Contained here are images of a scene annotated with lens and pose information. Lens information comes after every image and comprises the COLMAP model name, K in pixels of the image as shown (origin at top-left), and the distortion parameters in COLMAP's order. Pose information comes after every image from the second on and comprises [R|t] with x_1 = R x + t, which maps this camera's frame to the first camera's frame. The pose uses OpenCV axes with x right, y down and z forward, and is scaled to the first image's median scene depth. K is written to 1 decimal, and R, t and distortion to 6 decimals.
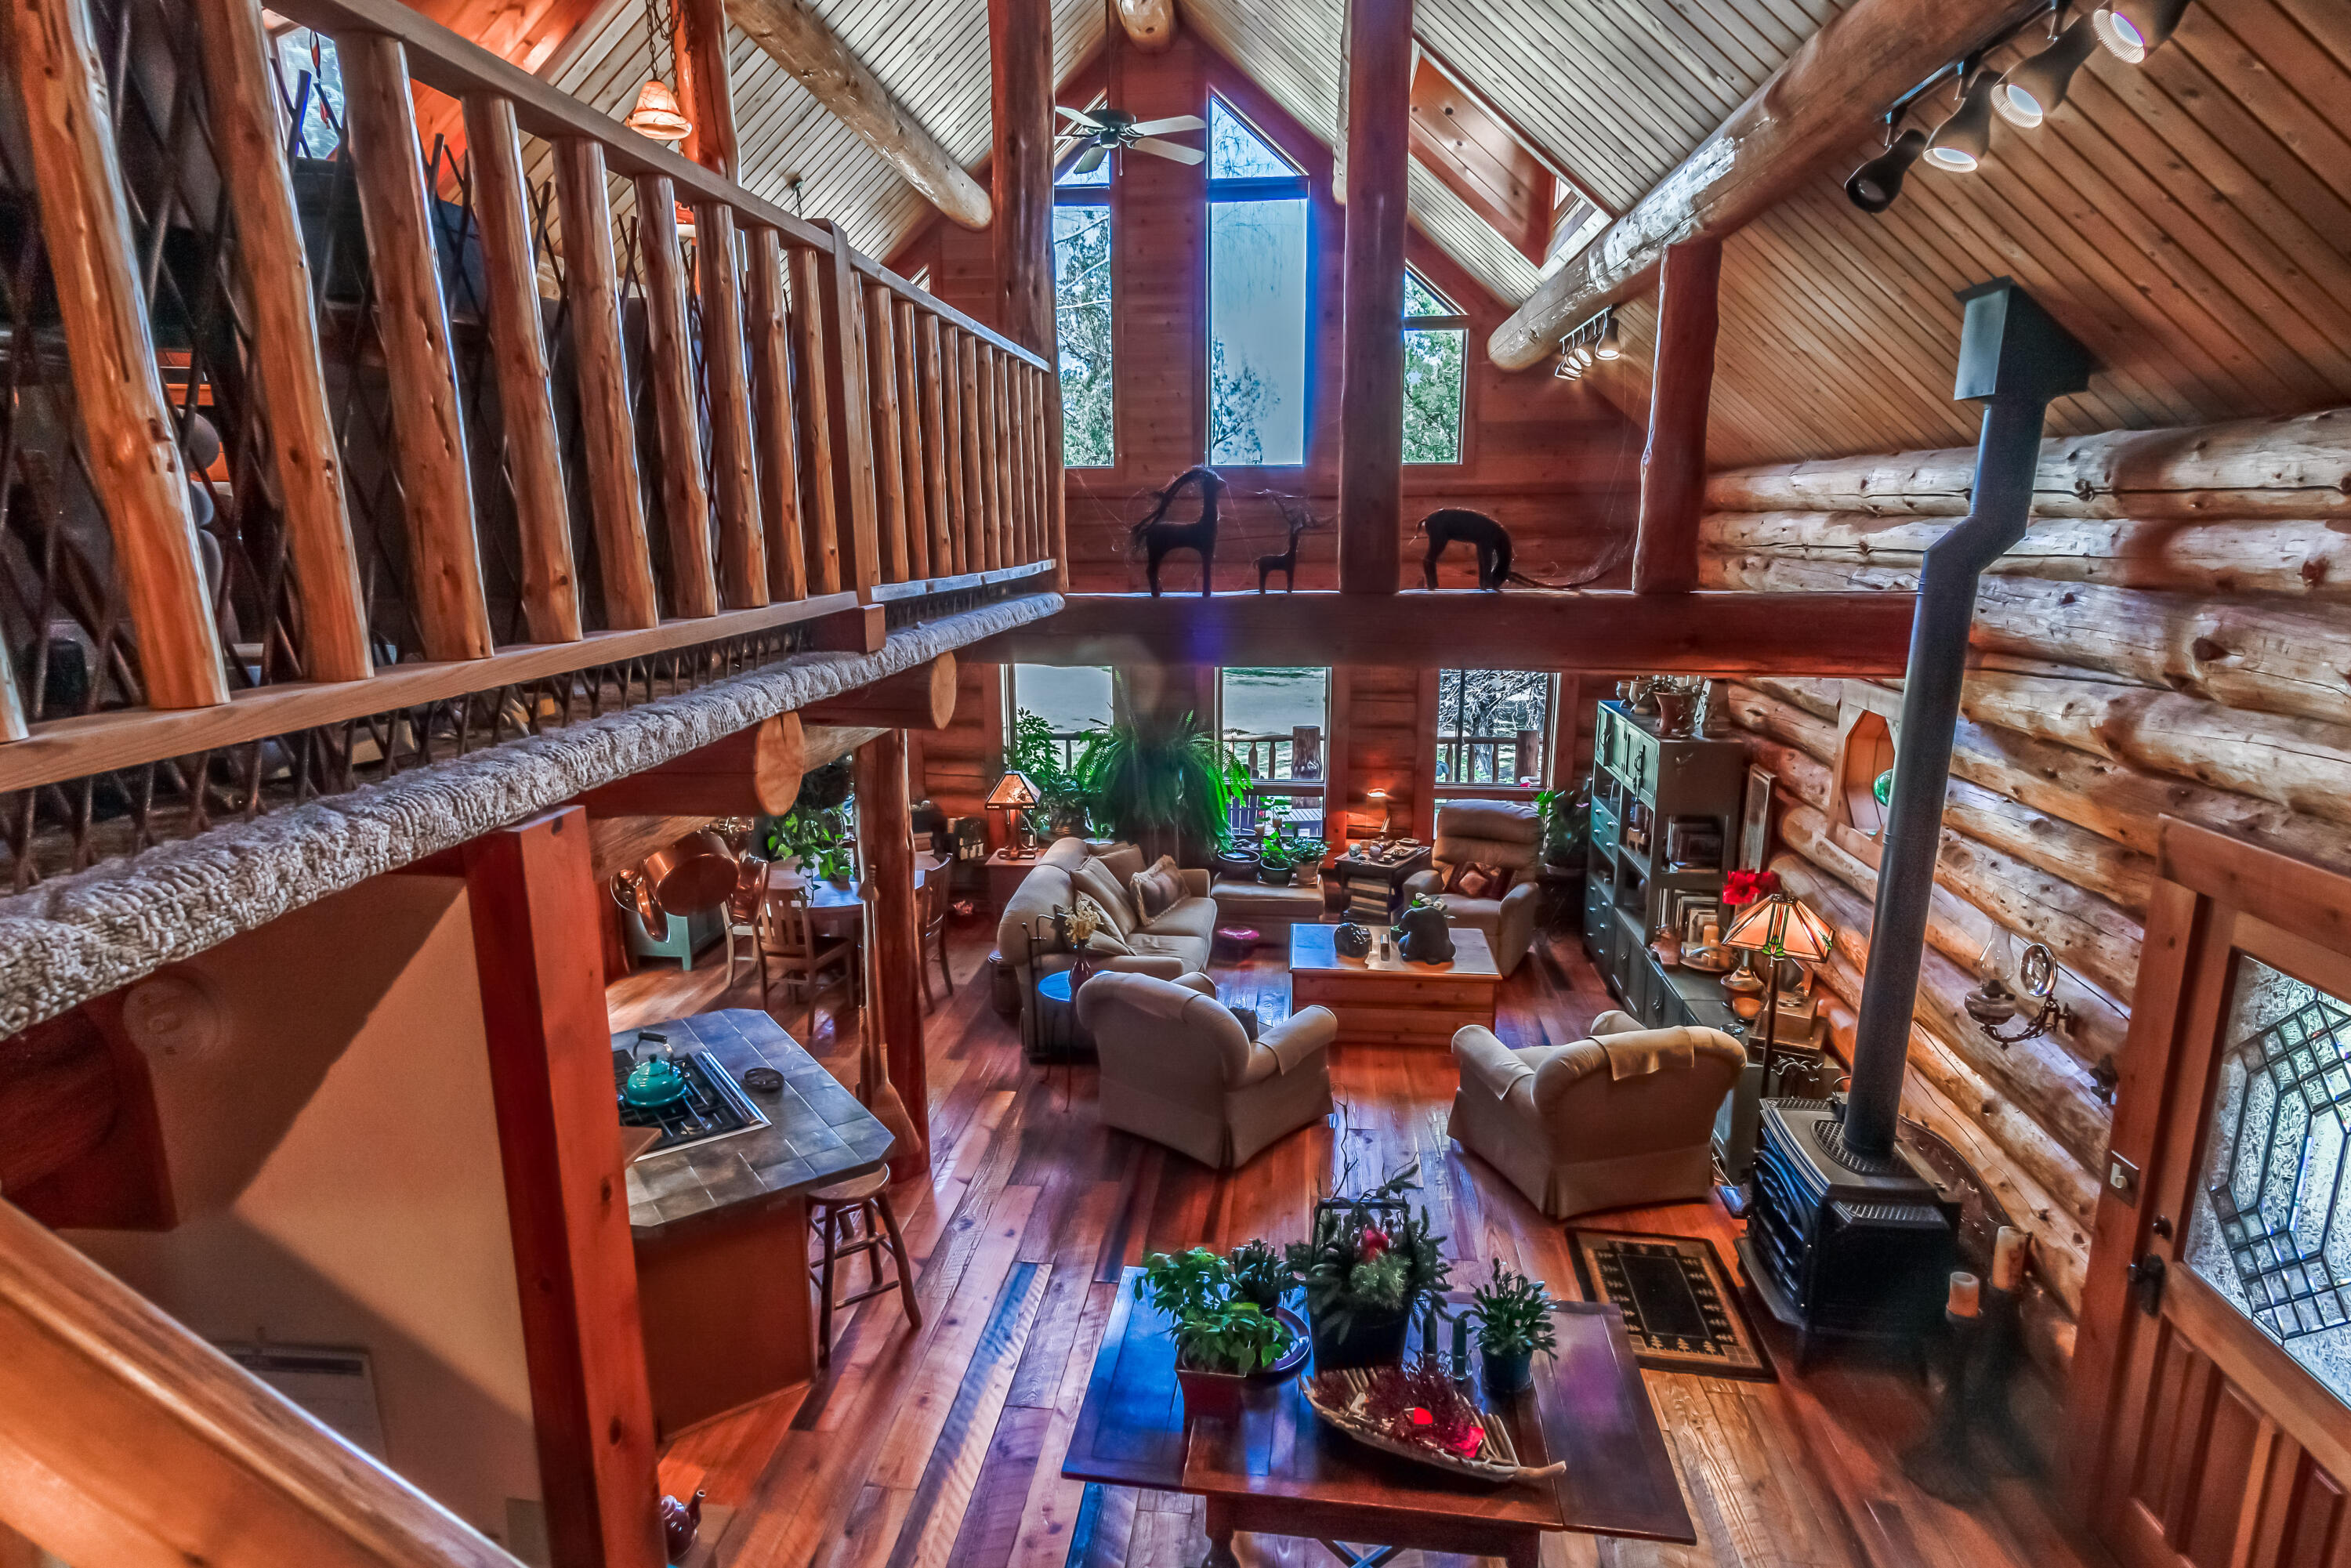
lens RADIAL K [[1263.4, 0, 1139.1], [0, 1263.4, 796.3], [0, 0, 1]] dist [-0.000375, 0.000464]
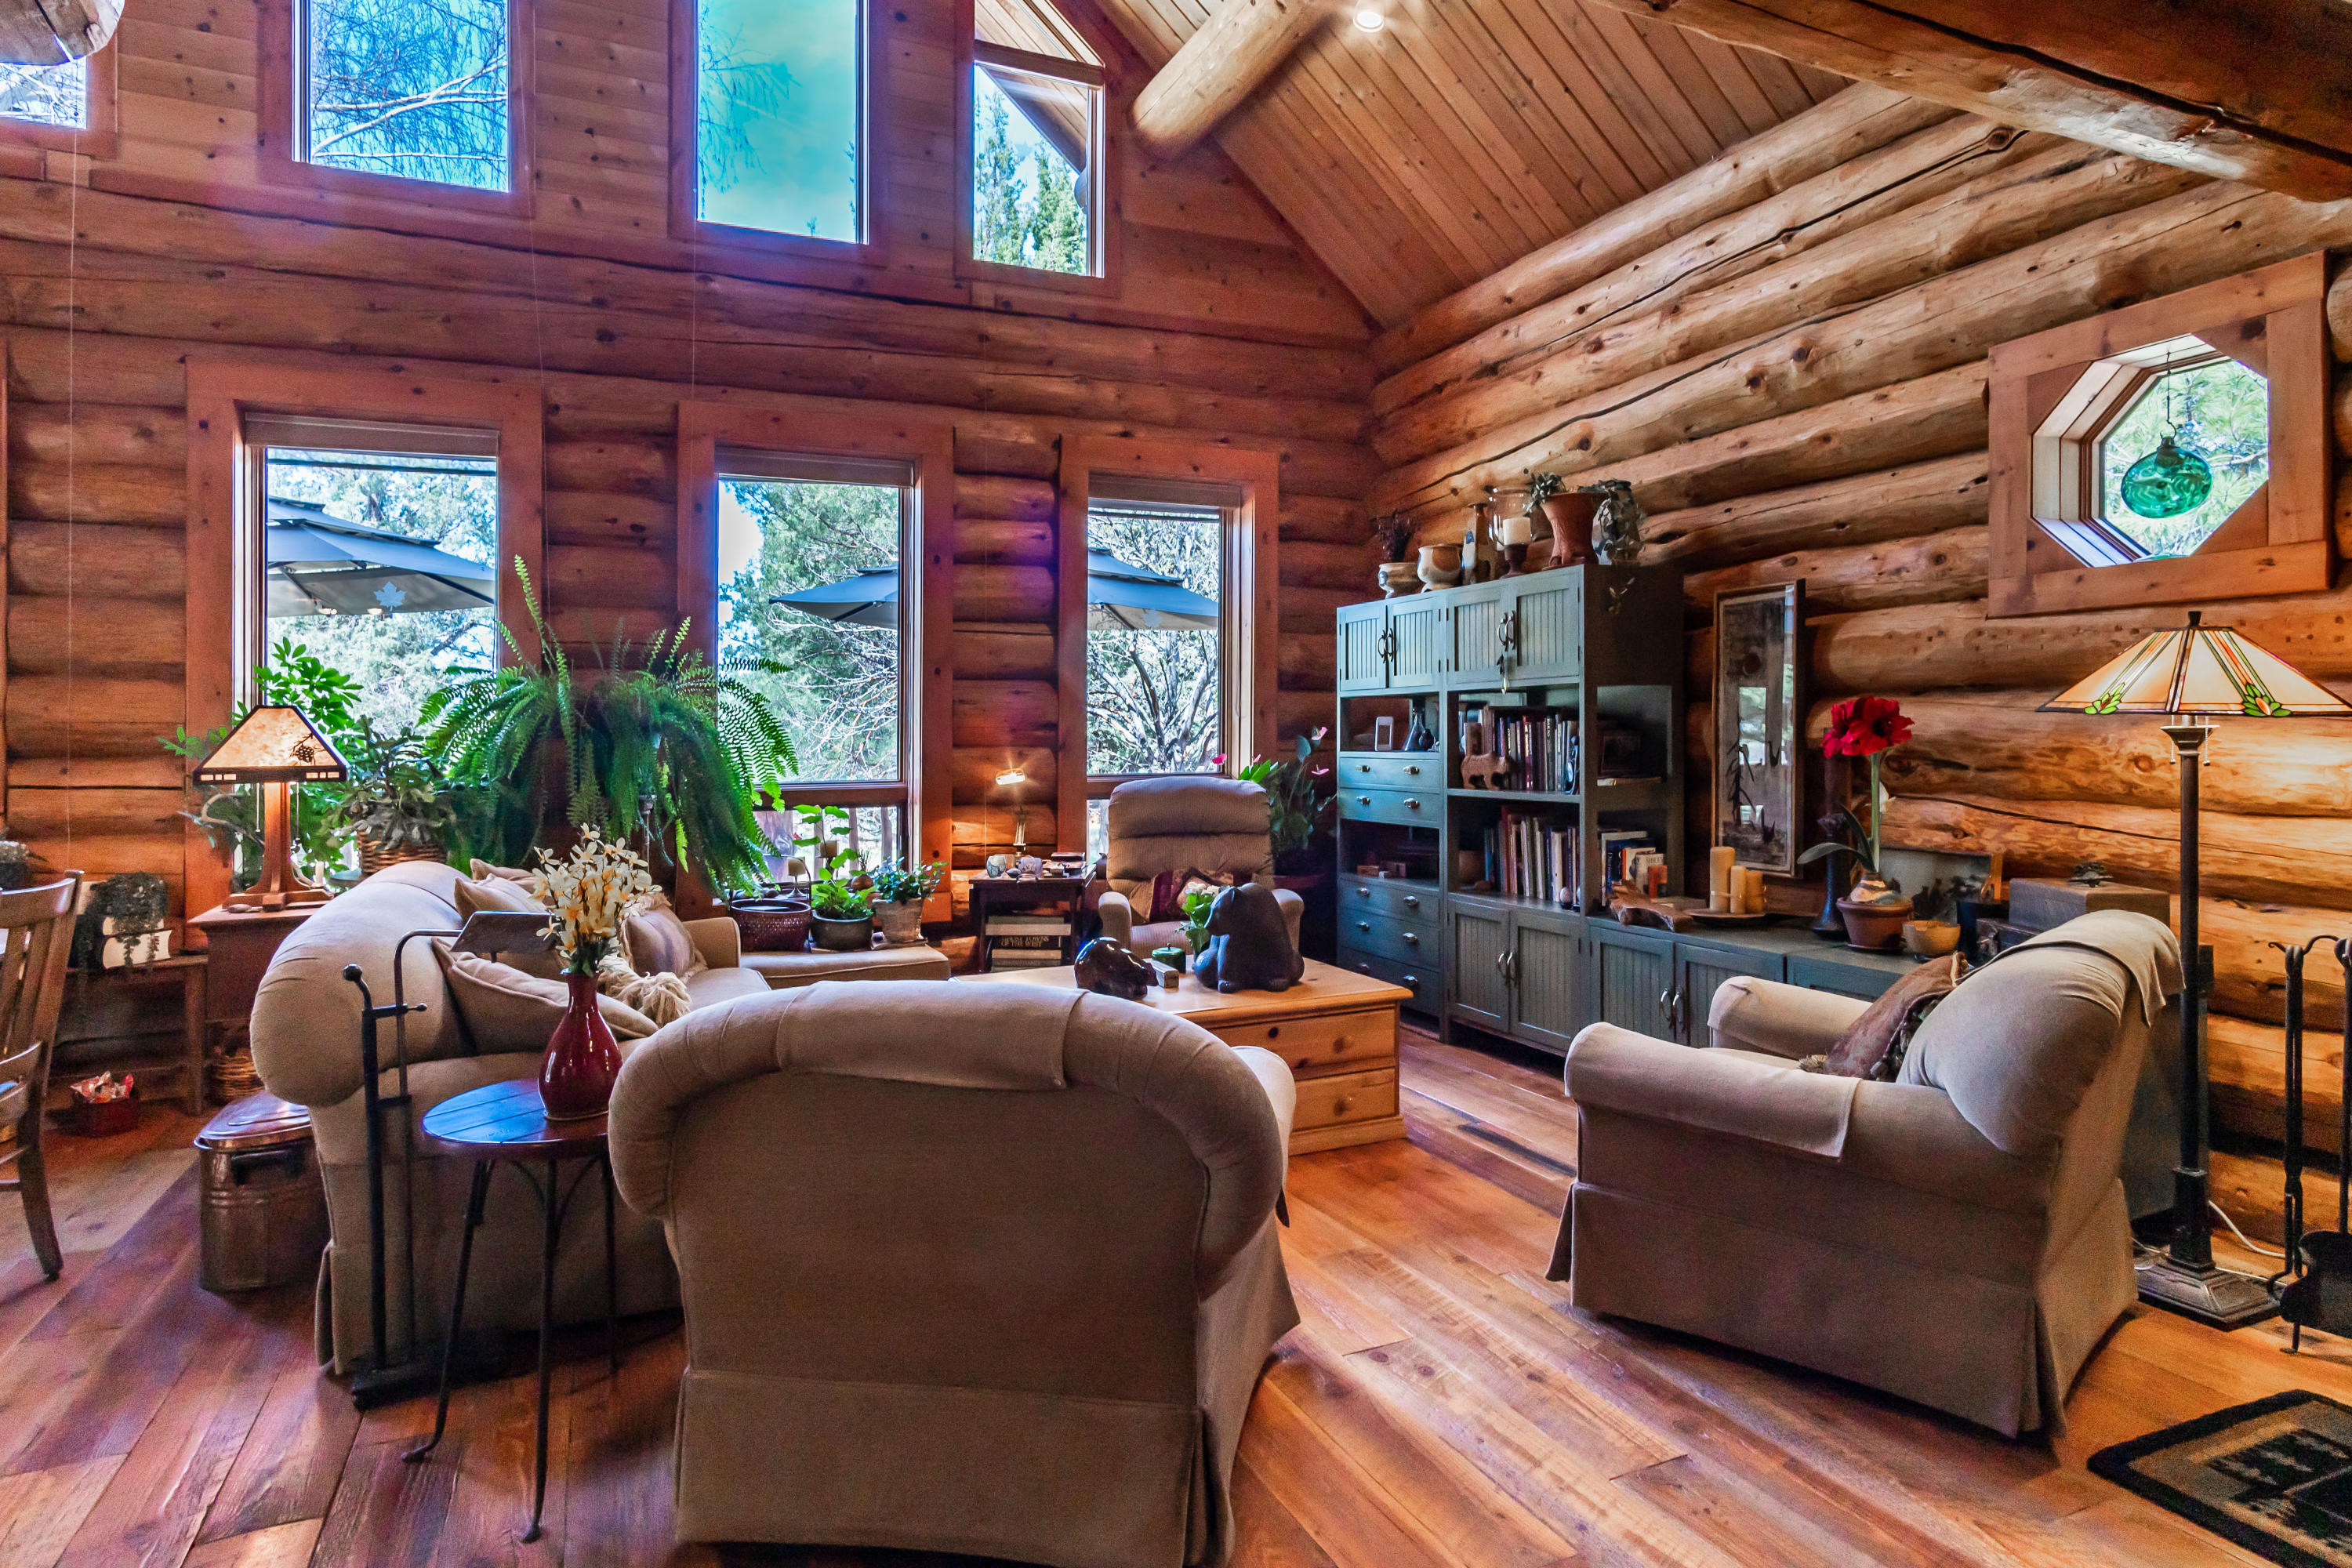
lens RADIAL K [[1274.3, 0, 1161.4], [0, 1274.3, 722.5], [0, 0, 1]] dist [-0.000839, 0.002615]
pose [[0.850600, 0.011901, 0.525679, -0.068658], [0.110801, 0.973239, -0.201320, 0.103066], [-0.514007, 0.229489, 0.826518, 0.467840]]
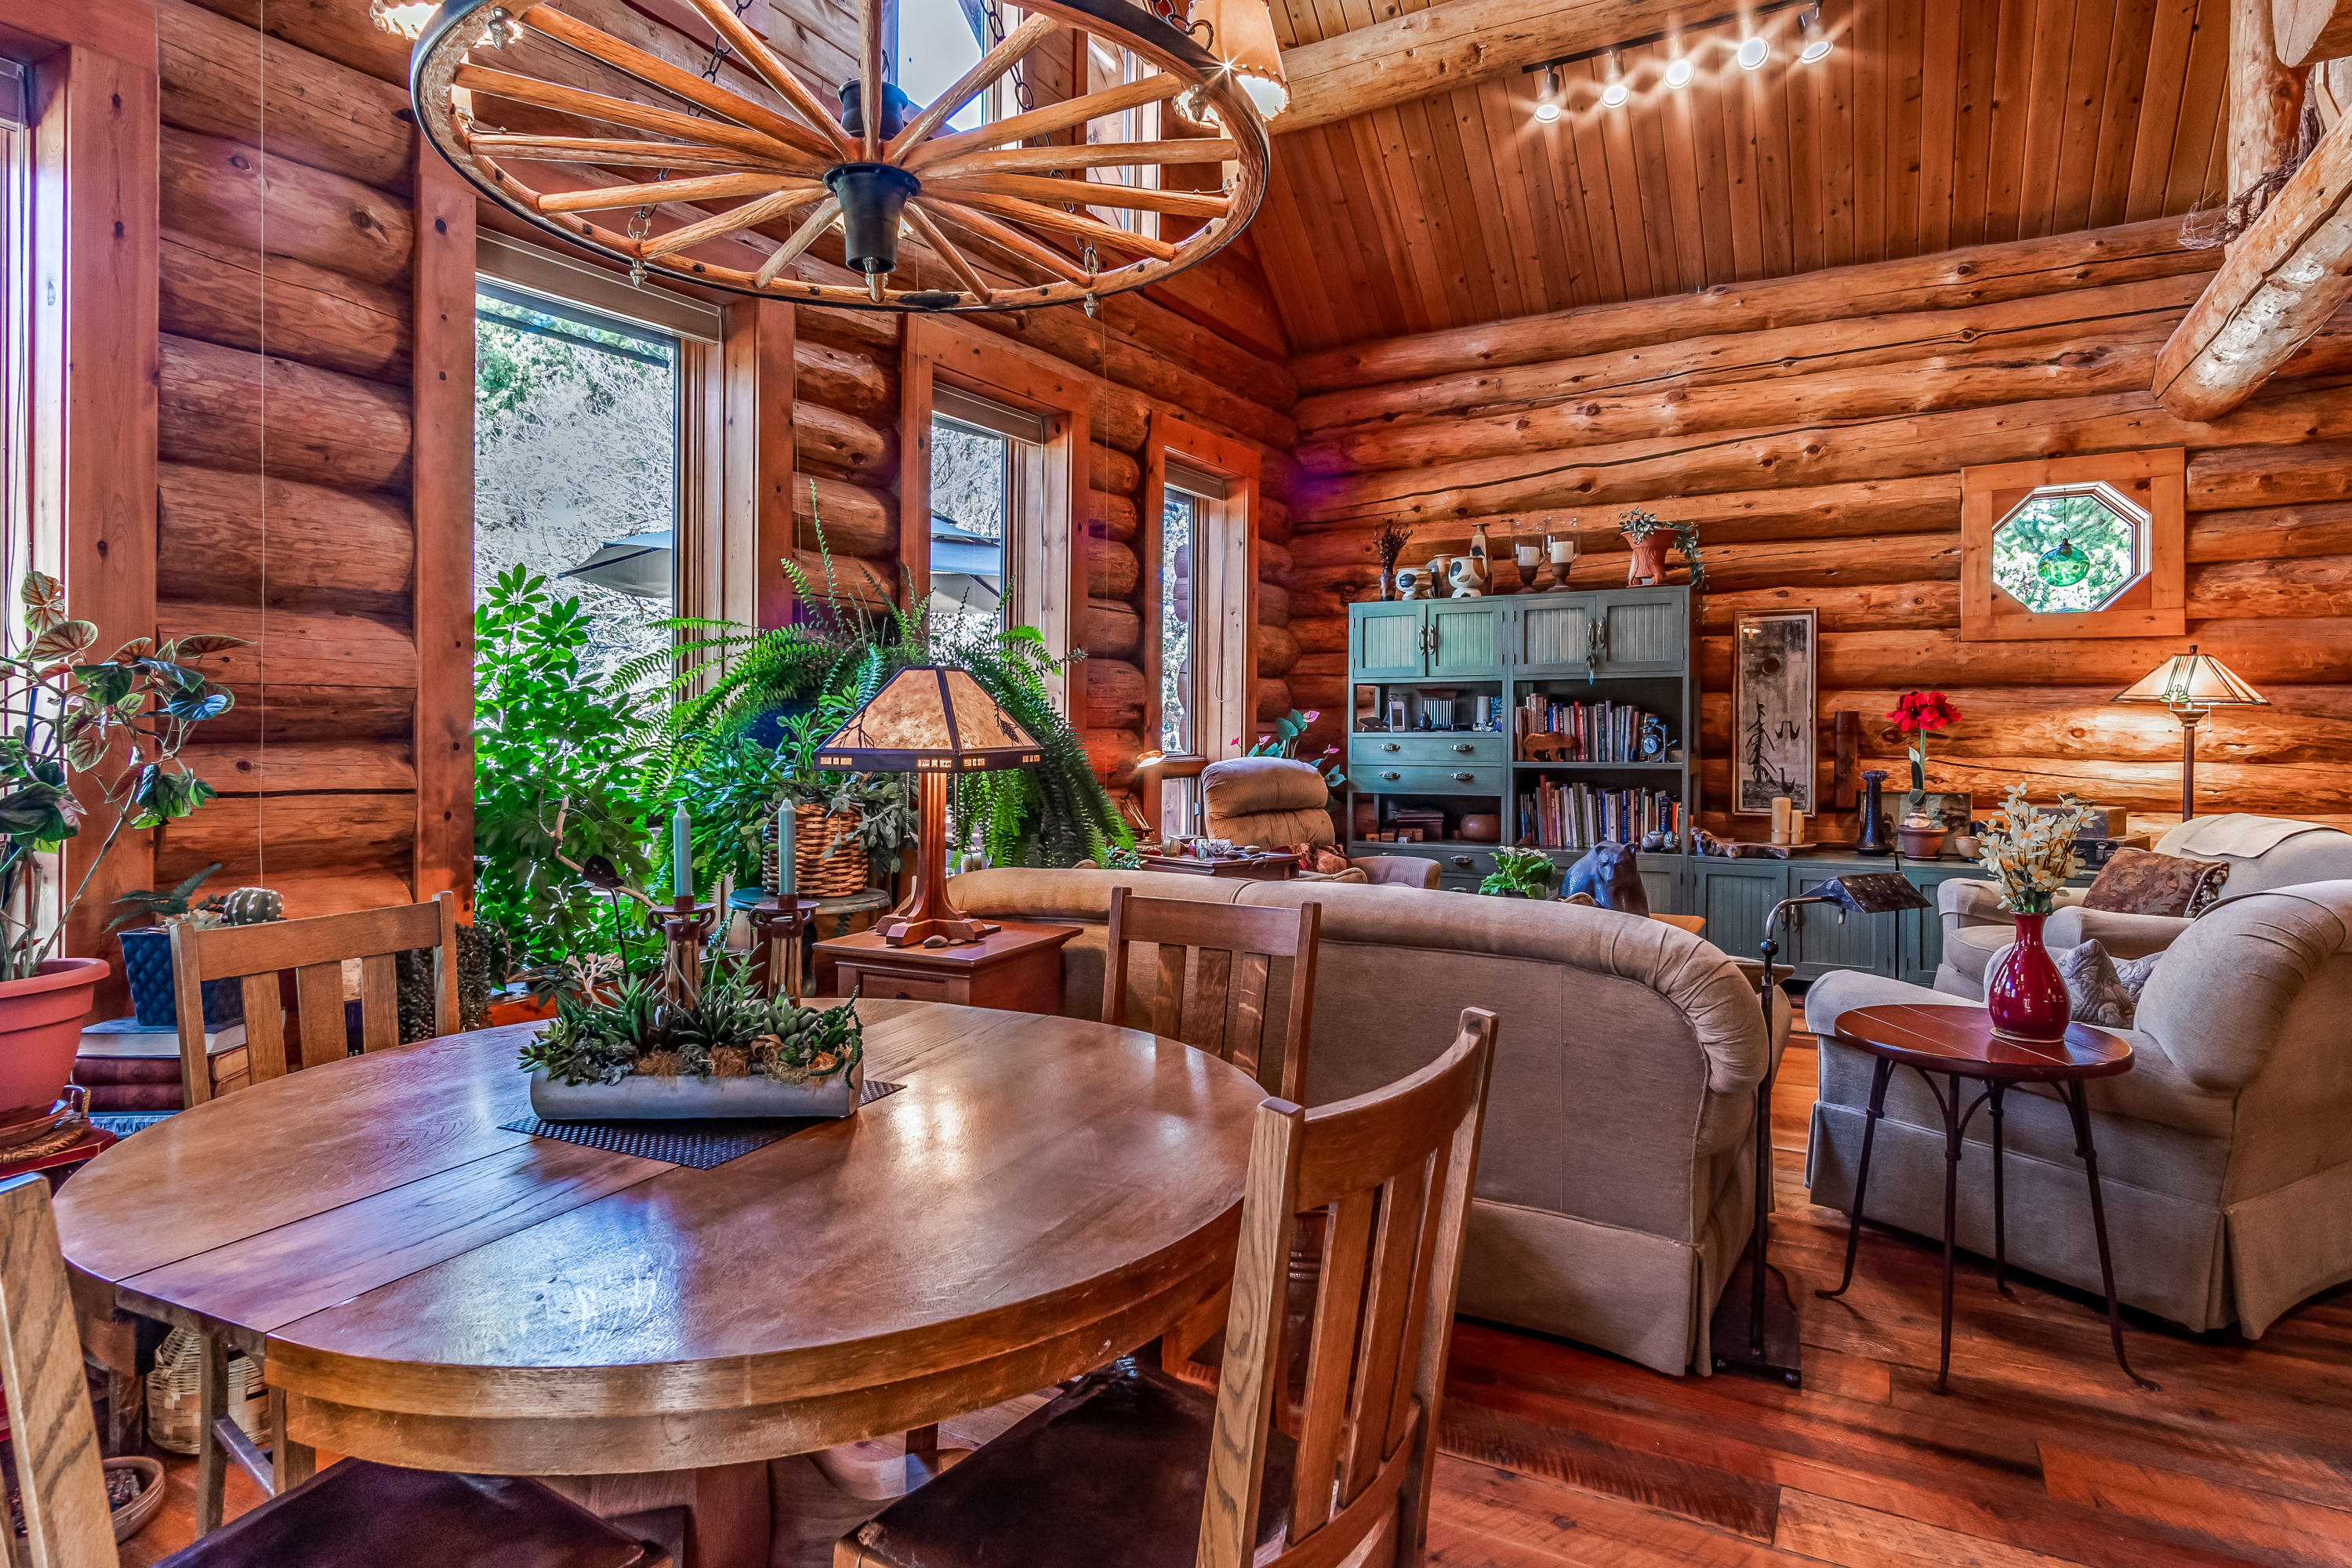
lens RADIAL K [[1274.3, 0, 1161.4], [0, 1274.3, 722.5], [0, 0, 1]] dist [-0.000839, 0.002615]
pose [[0.368190, 0.009083, 0.929706, -0.358453], [0.203073, 0.975023, -0.089948, 0.035120], [-0.907302, 0.221916, 0.357150, 0.796325]]
